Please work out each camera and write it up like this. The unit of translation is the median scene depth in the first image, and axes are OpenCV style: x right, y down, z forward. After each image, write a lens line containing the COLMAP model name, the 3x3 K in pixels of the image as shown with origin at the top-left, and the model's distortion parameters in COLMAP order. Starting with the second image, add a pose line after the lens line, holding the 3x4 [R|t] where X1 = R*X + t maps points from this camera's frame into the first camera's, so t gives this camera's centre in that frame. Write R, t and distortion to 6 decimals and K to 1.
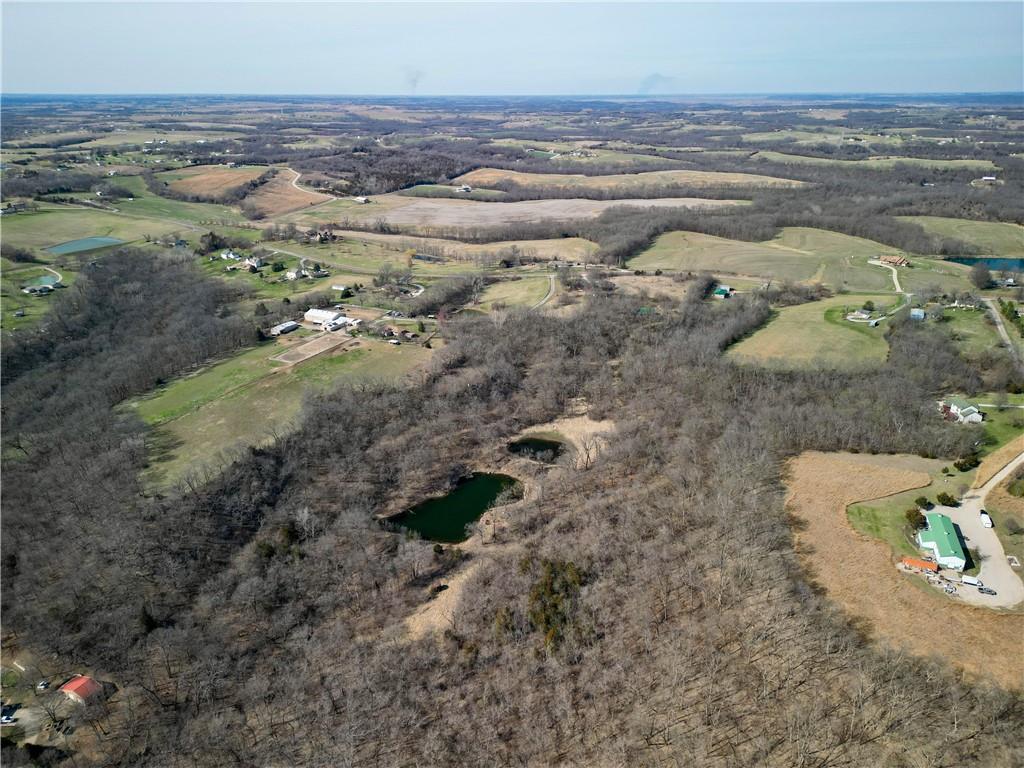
lens RADIAL K [[711.2, 0, 511.8], [0, 711.2, 387.0], [0, 0, 1]] dist [0.082019, -0.078923]
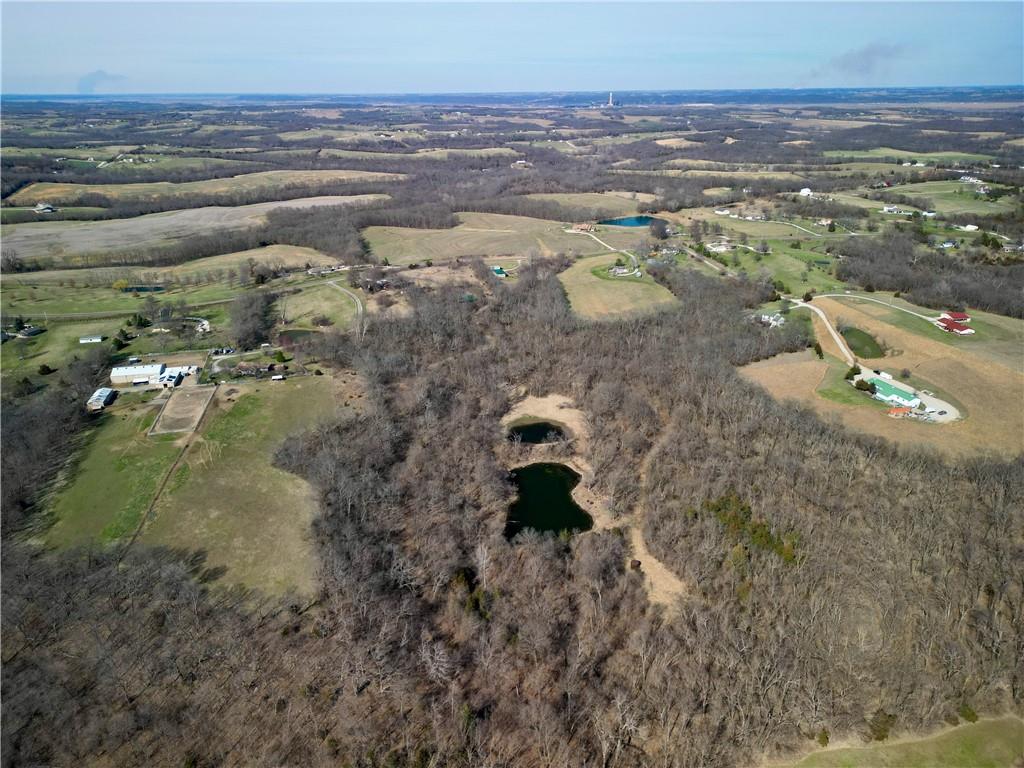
lens RADIAL K [[711.2, 0, 511.8], [0, 711.2, 387.0], [0, 0, 1]] dist [0.082019, -0.078923]
pose [[0.785265, -0.243365, 0.569327, -0.395089], [0.243593, 0.966794, 0.077282, -0.045843], [-0.569229, 0.077997, 0.818471, 0.124712]]
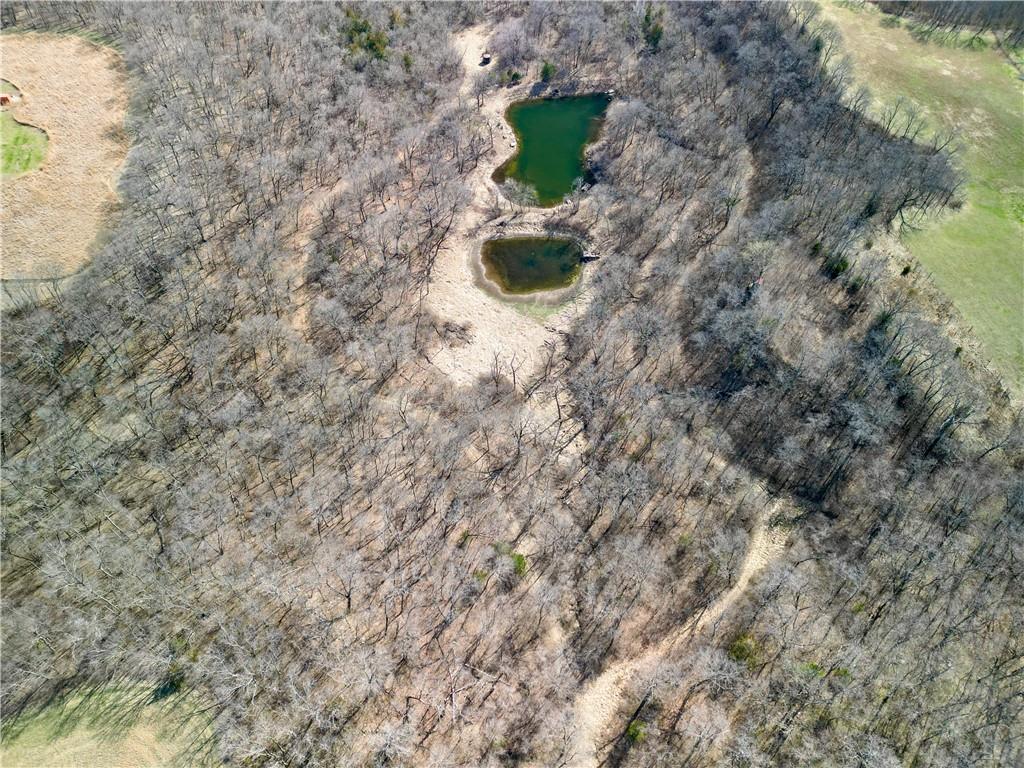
lens RADIAL K [[711.2, 0, 511.8], [0, 711.2, 387.0], [0, 0, 1]] dist [0.082019, -0.078923]
pose [[-0.870847, 0.412109, -0.267942, 0.182401], [-0.164357, 0.269601, 0.948843, -0.317304], [0.463264, 0.870334, -0.167048, 0.838210]]
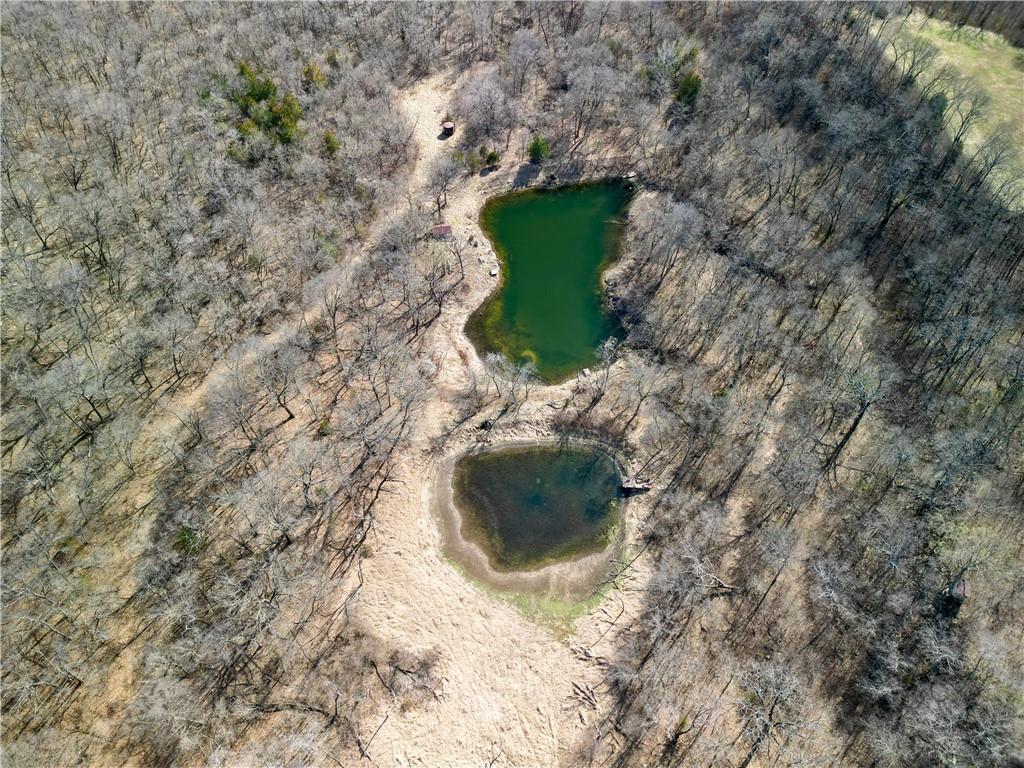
lens RADIAL K [[711.2, 0, 511.8], [0, 711.2, 387.0], [0, 0, 1]] dist [0.082019, -0.078923]
pose [[-0.843556, 0.451194, -0.291268, 0.091683], [-0.182496, 0.269249, 0.945622, -0.187329], [0.505083, 0.850840, -0.144785, 0.706208]]
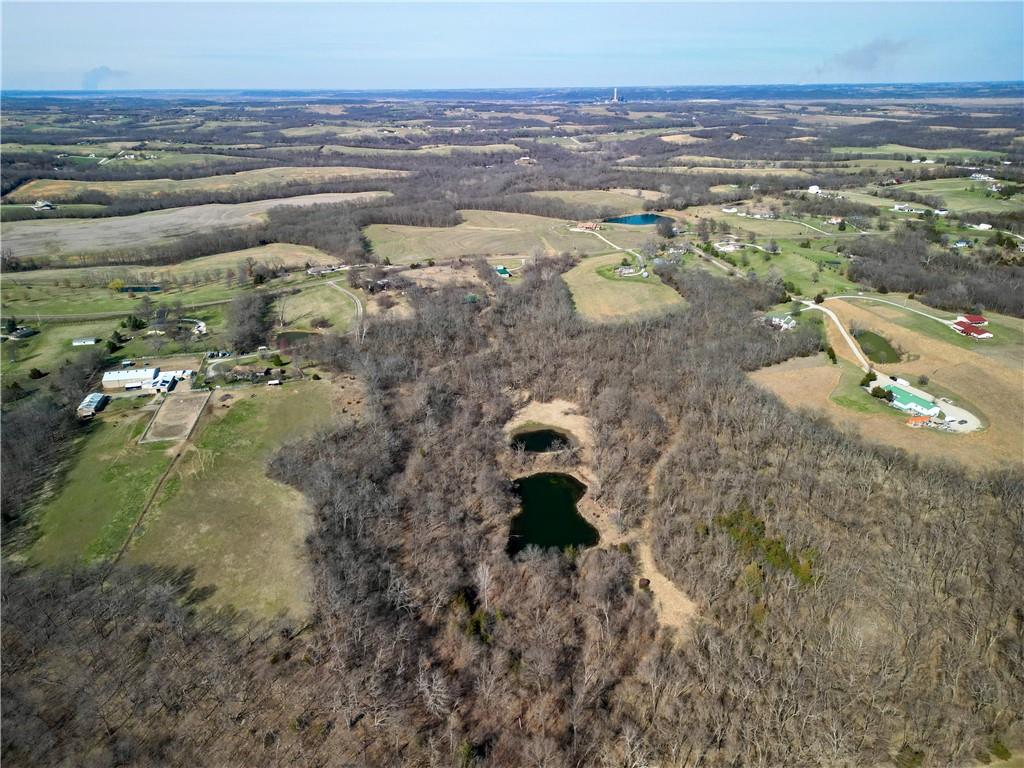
lens RADIAL K [[711.2, 0, 511.8], [0, 711.2, 387.0], [0, 0, 1]] dist [0.082019, -0.078923]
pose [[0.788578, -0.244605, 0.564193, -0.379184], [0.242011, 0.966892, 0.080933, -0.053355], [-0.565310, 0.072719, 0.821667, 0.143012]]
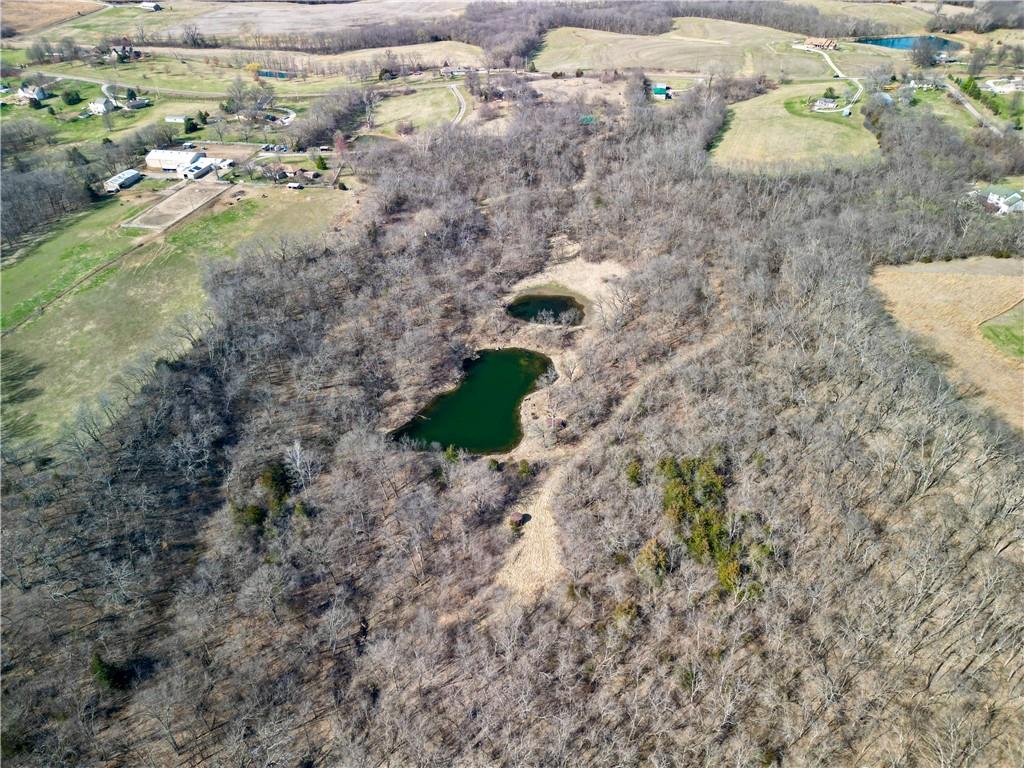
lens RADIAL K [[711.2, 0, 511.8], [0, 711.2, 387.0], [0, 0, 1]] dist [0.082019, -0.078923]
pose [[0.965257, -0.153761, 0.211272, -0.124400], [0.104431, 0.968164, 0.227490, -0.006941], [-0.239526, -0.197523, 0.950585, 0.179493]]
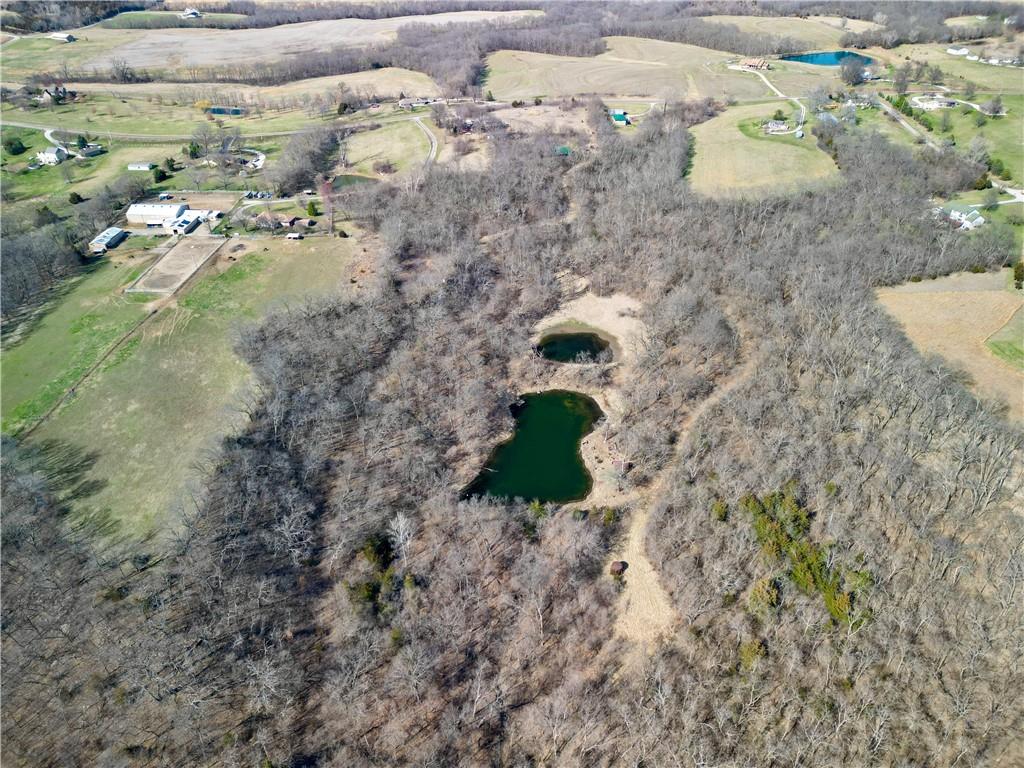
lens RADIAL K [[711.2, 0, 511.8], [0, 711.2, 387.0], [0, 0, 1]] dist [0.082019, -0.078923]
pose [[0.920993, -0.226396, 0.317043, -0.206240], [0.154513, 0.959341, 0.236199, -0.049187], [-0.357627, -0.168550, 0.918528, 0.199491]]
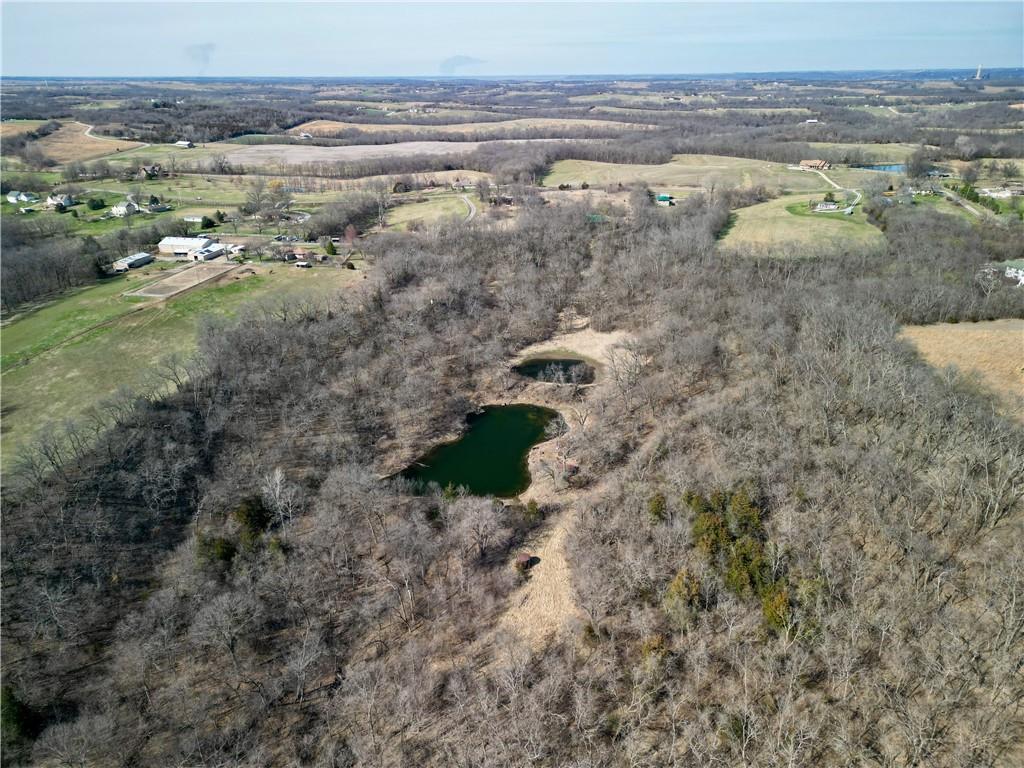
lens RADIAL K [[711.2, 0, 511.8], [0, 711.2, 387.0], [0, 0, 1]] dist [0.082019, -0.078923]
pose [[0.968321, -0.105488, 0.226333, -0.124112], [0.100988, 0.994392, 0.031405, 0.055392], [-0.228377, -0.007553, 0.973544, 0.205214]]
